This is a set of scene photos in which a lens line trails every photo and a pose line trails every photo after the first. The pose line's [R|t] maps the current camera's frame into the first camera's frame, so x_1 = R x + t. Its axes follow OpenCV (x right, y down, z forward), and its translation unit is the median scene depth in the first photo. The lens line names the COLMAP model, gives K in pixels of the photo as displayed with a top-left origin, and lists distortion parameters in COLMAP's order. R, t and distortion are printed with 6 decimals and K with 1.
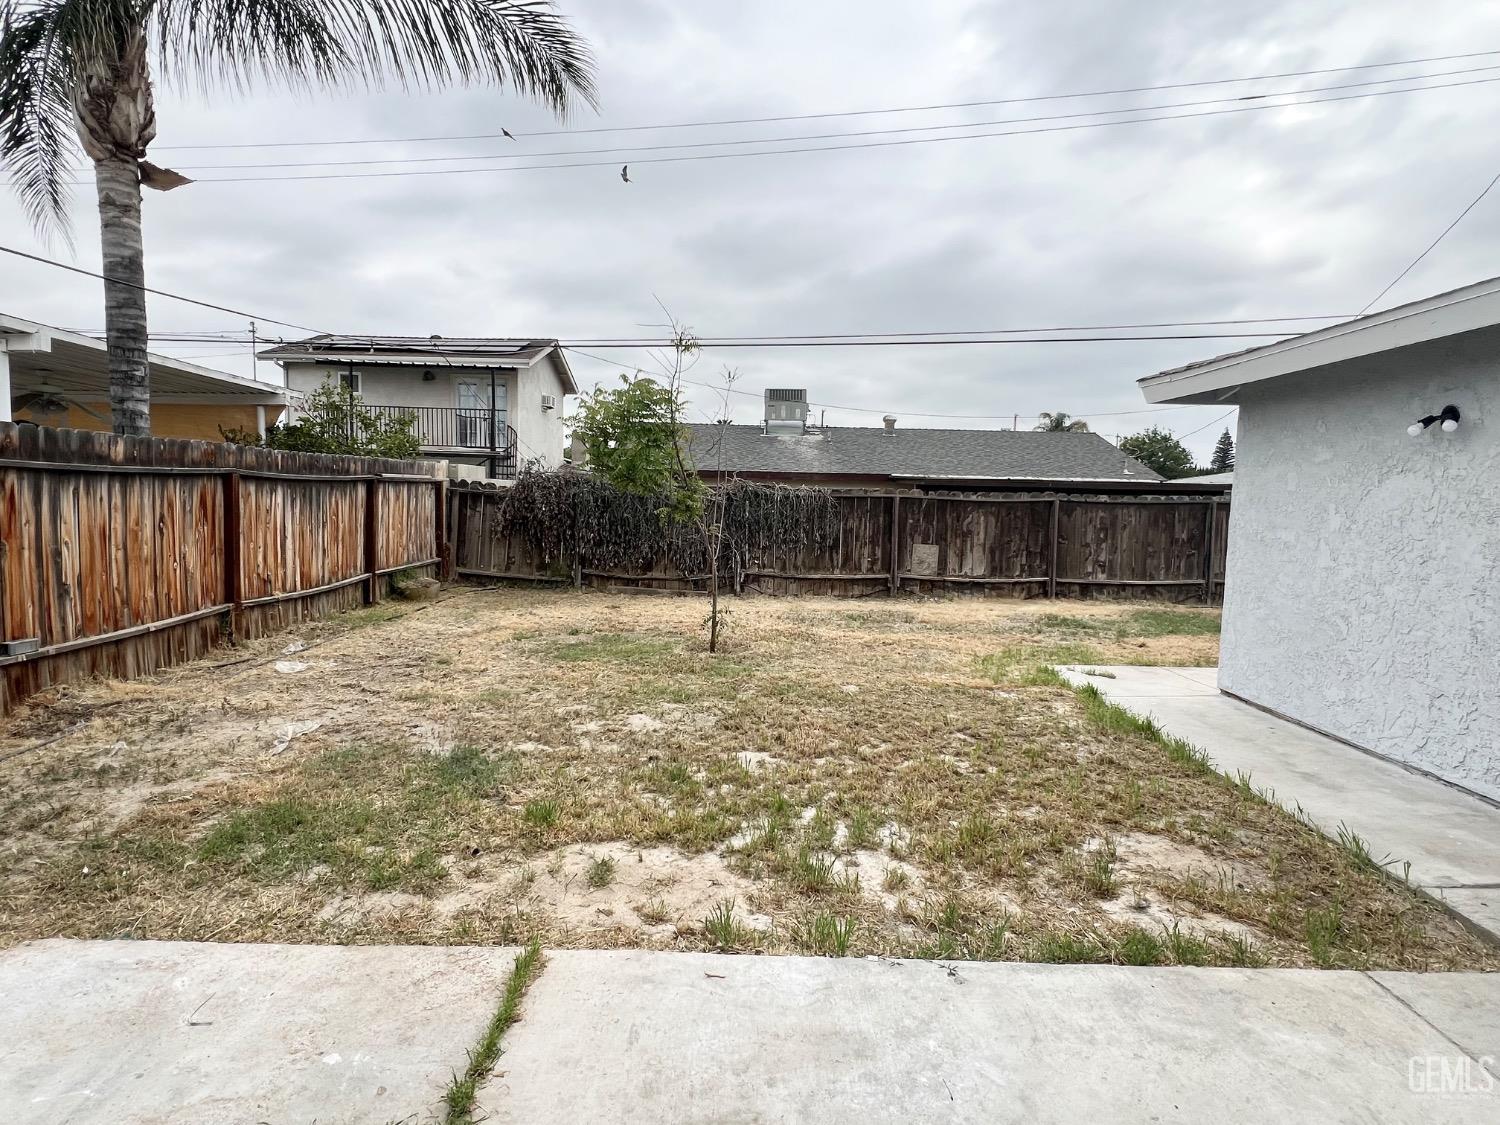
lens RADIAL K [[756.6, 0, 750.8], [0, 756.6, 558.8], [0, 0, 1]] dist [-0.004022, 0.000612]
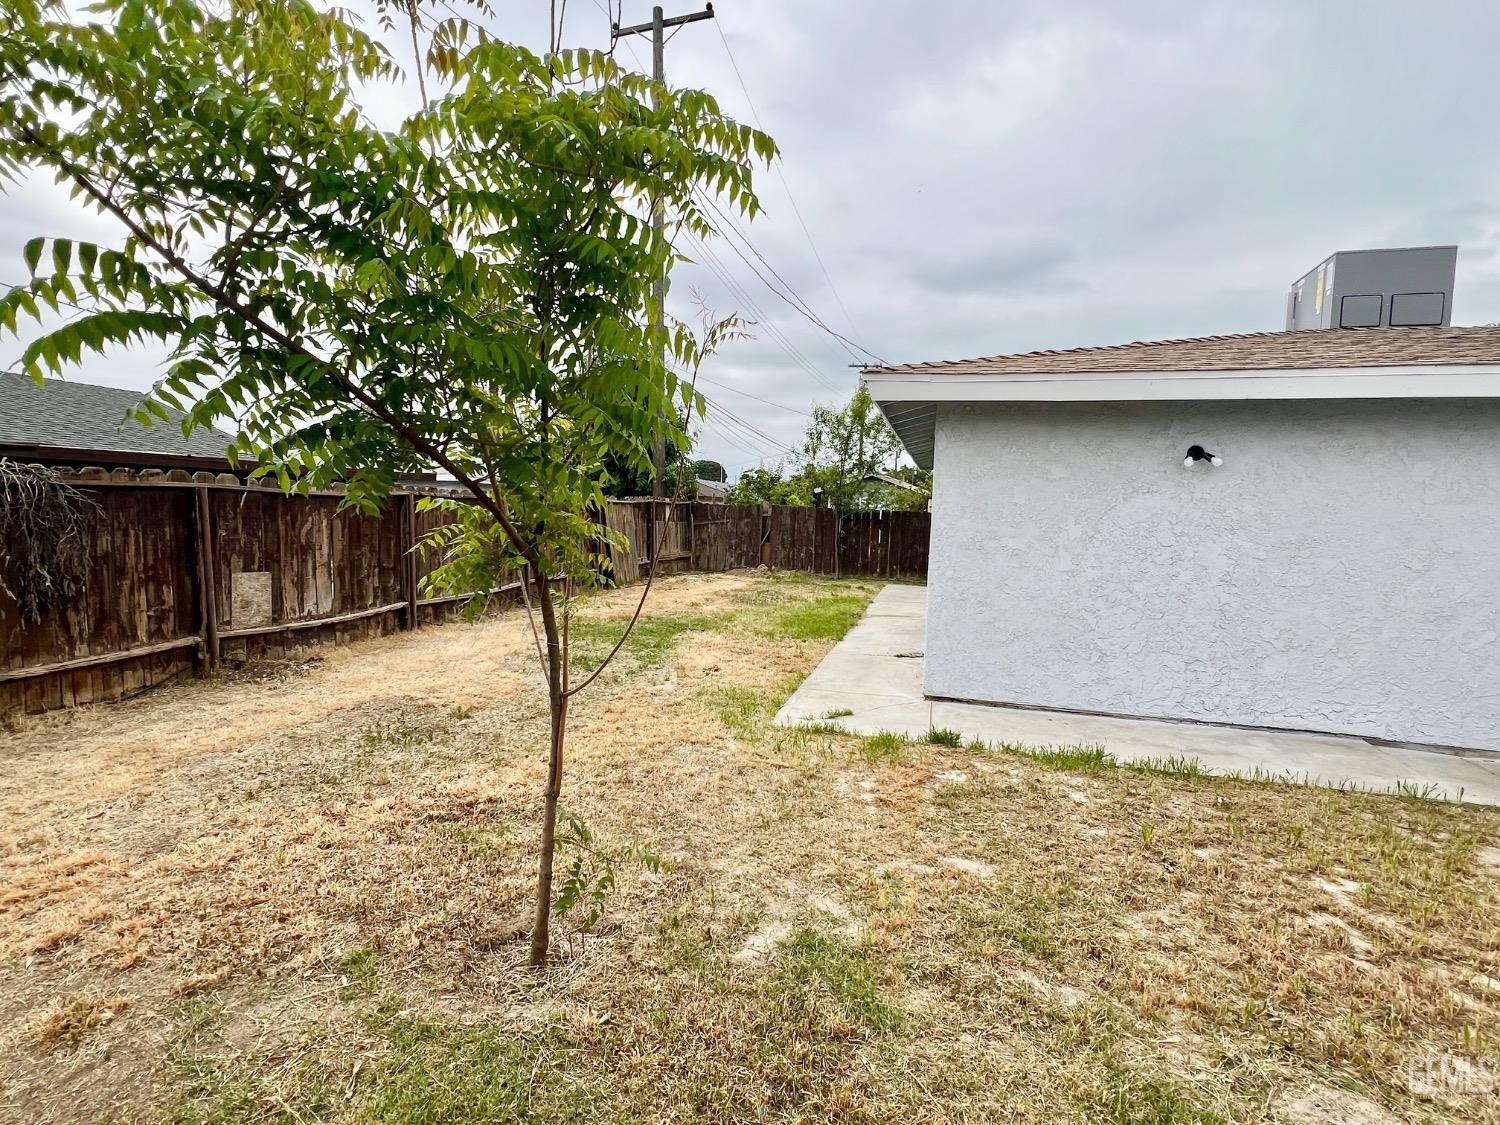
lens RADIAL K [[756.6, 0, 752.0], [0, 756.6, 560.7], [0, 0, 1]] dist [-0.004022, 0.000612]
pose [[0.272651, -0.081241, 0.958677, -0.207163], [0.052711, 0.996193, 0.069429, -0.047260], [-0.960668, 0.031603, 0.275895, 0.488097]]
